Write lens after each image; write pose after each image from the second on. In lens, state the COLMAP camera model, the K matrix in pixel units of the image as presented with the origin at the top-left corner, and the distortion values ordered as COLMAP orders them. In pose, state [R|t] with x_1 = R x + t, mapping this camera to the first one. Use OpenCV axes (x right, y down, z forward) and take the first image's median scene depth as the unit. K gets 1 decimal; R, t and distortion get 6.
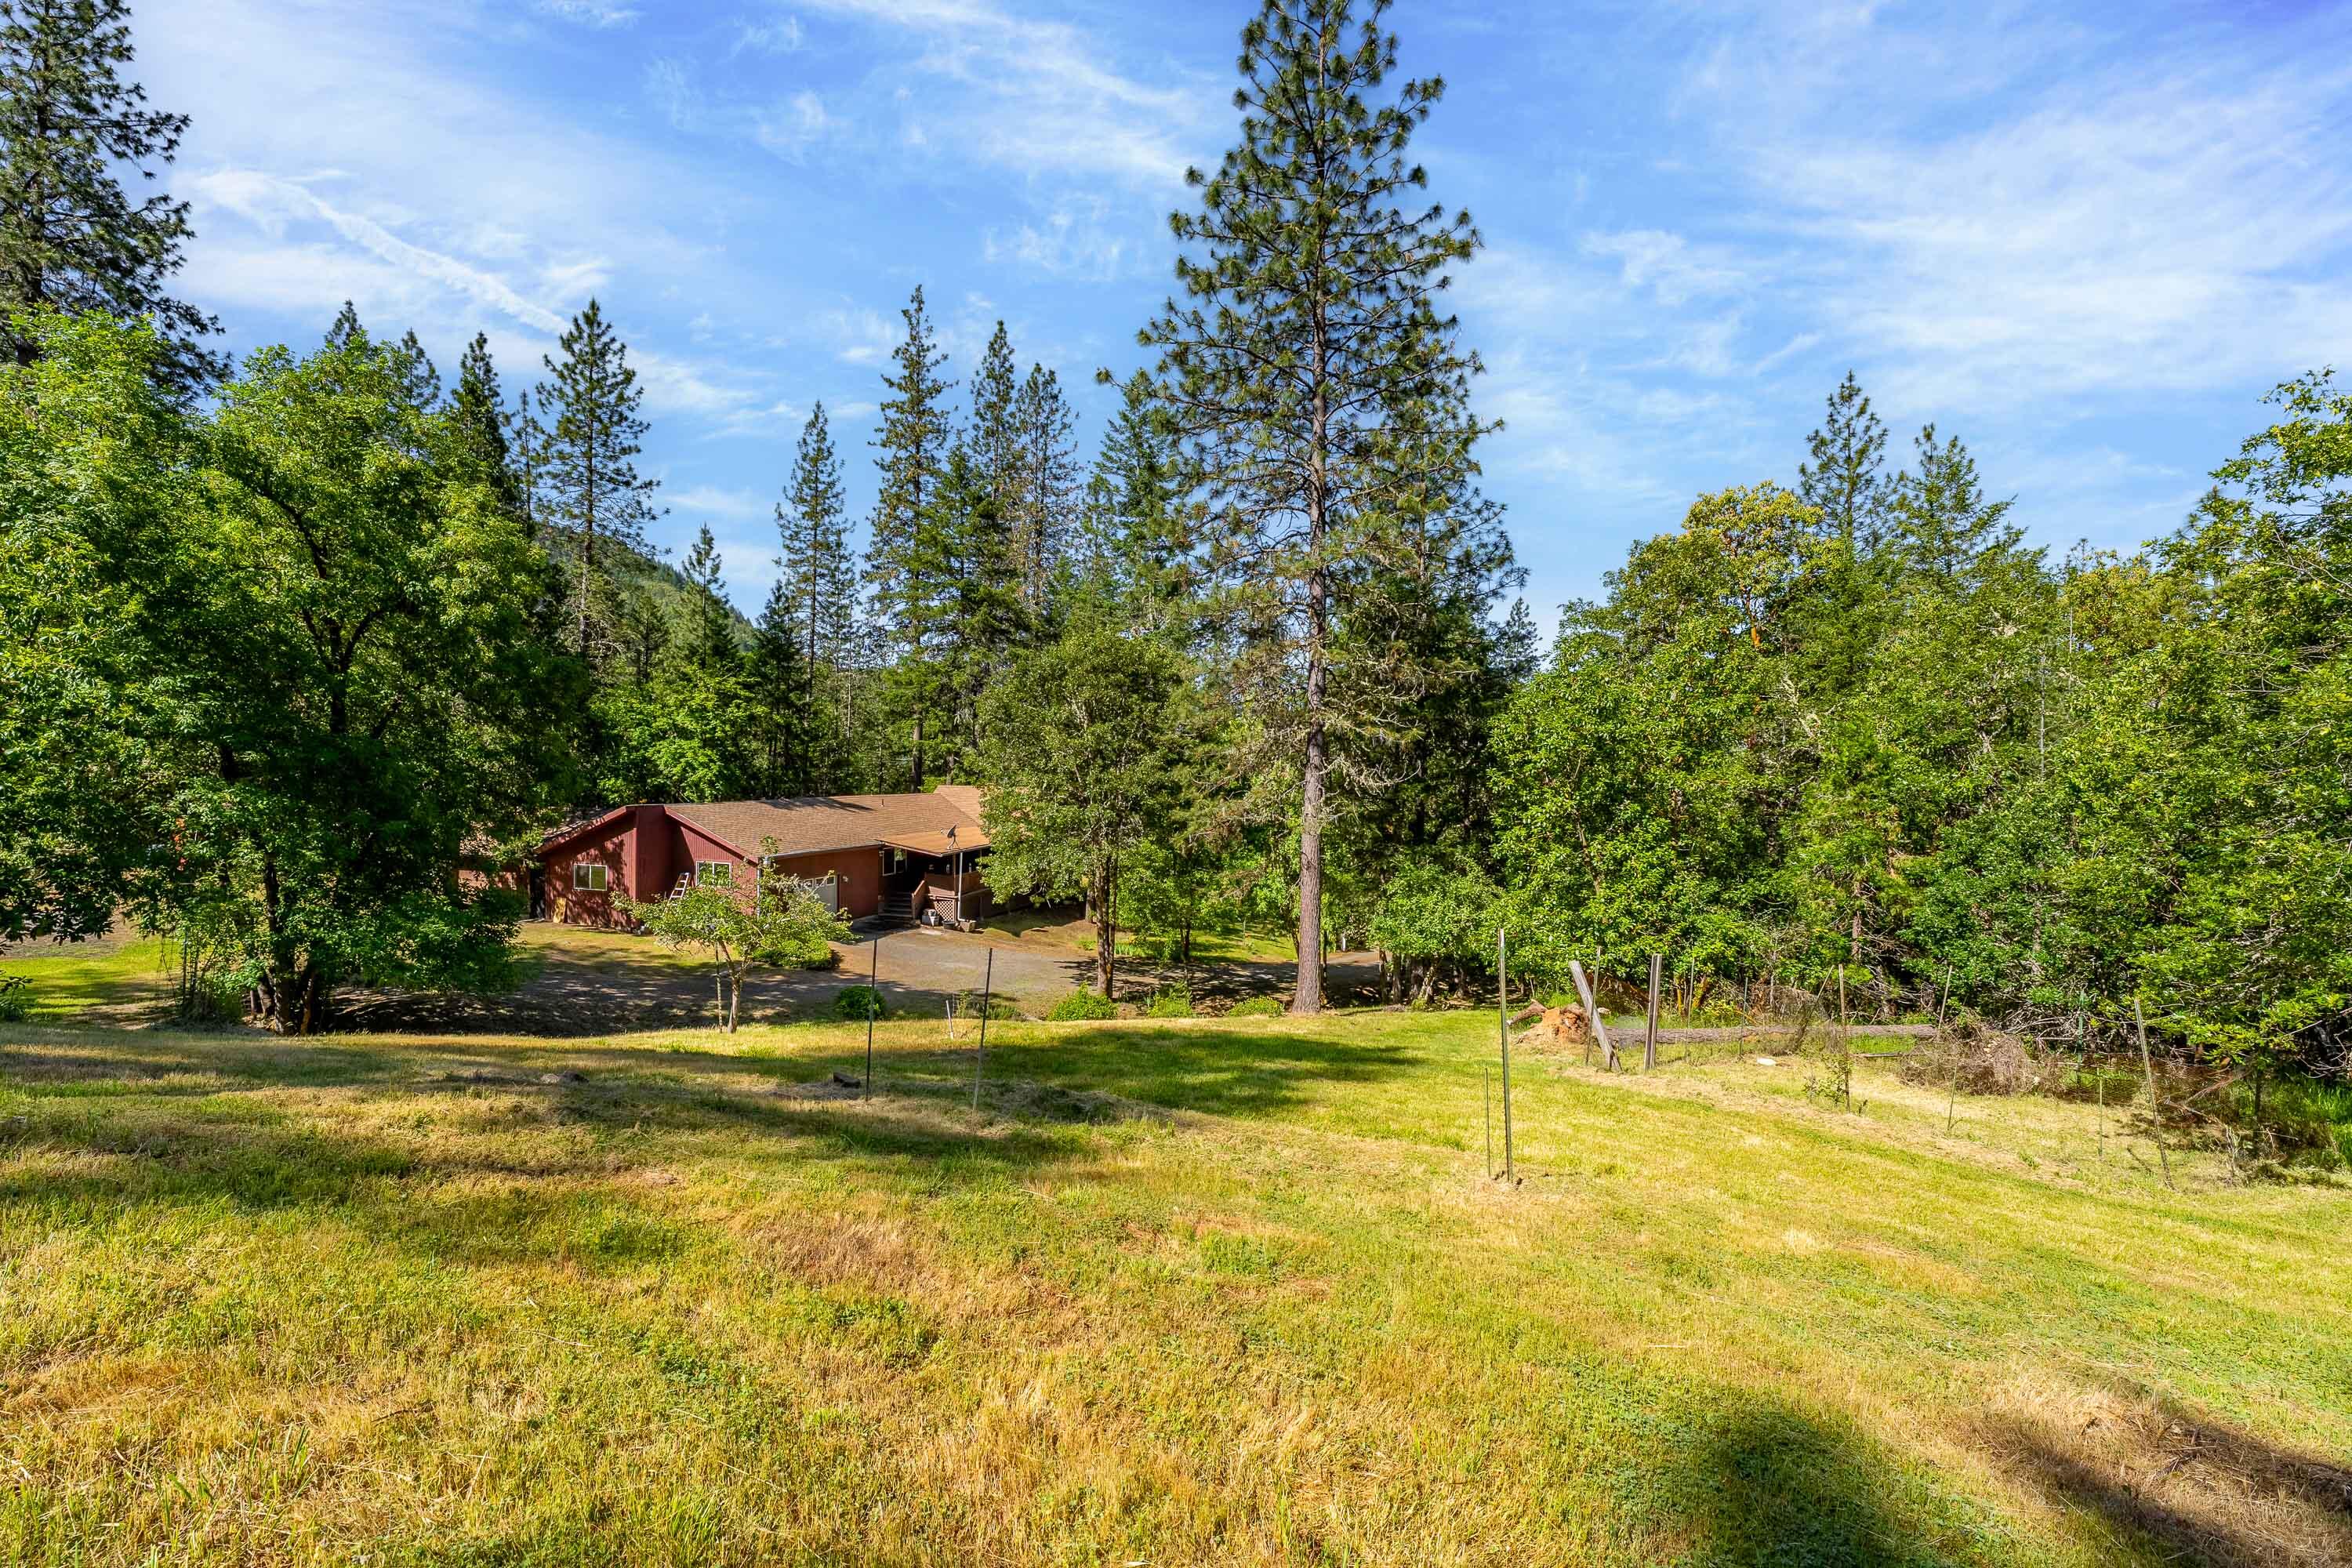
lens RADIAL K [[923.5, 0, 1176.0], [0, 923.5, 784.0], [0, 0, 1]] dist [-0.000792, -0.000132]
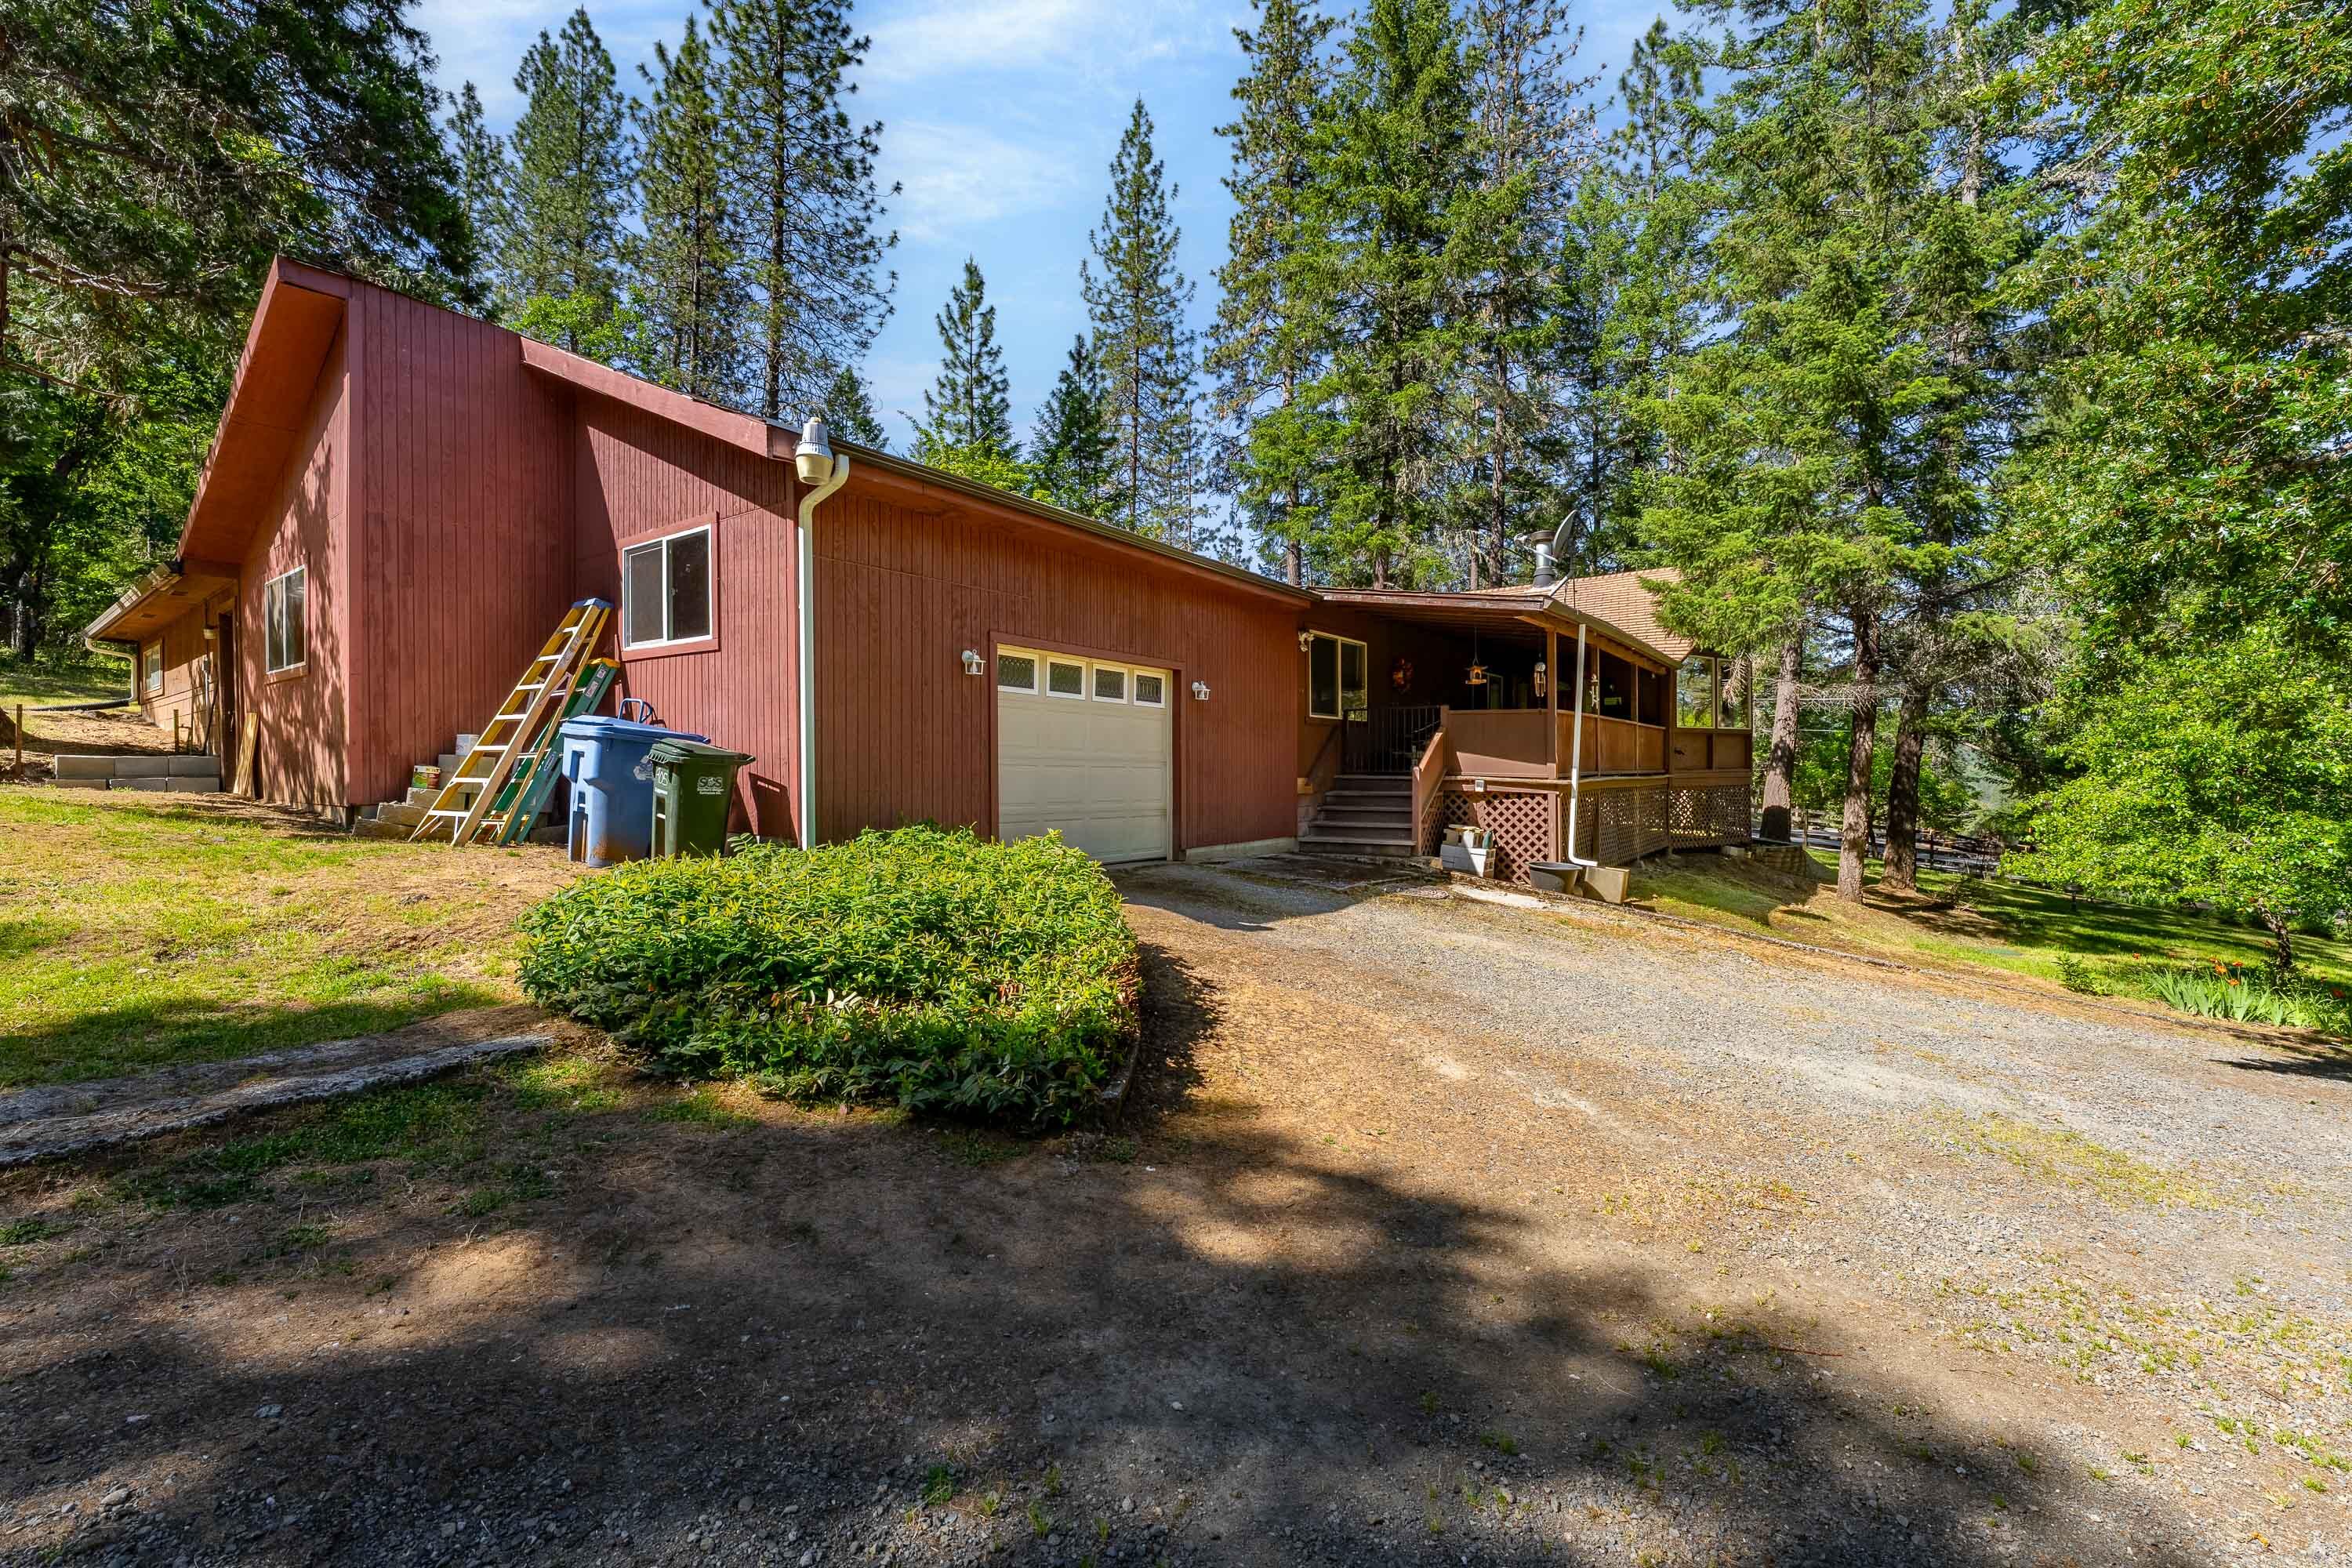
lens RADIAL K [[935.3, 0, 1176.0], [0, 935.3, 784.0], [0, 0, 1]] dist [0.000627, -0.000144]
pose [[0.939878, -0.008809, -0.341396, -0.161003], [0.009142, 0.999958, -0.000634, 0.077772], [0.341387, -0.002525, 0.939919, 0.438344]]
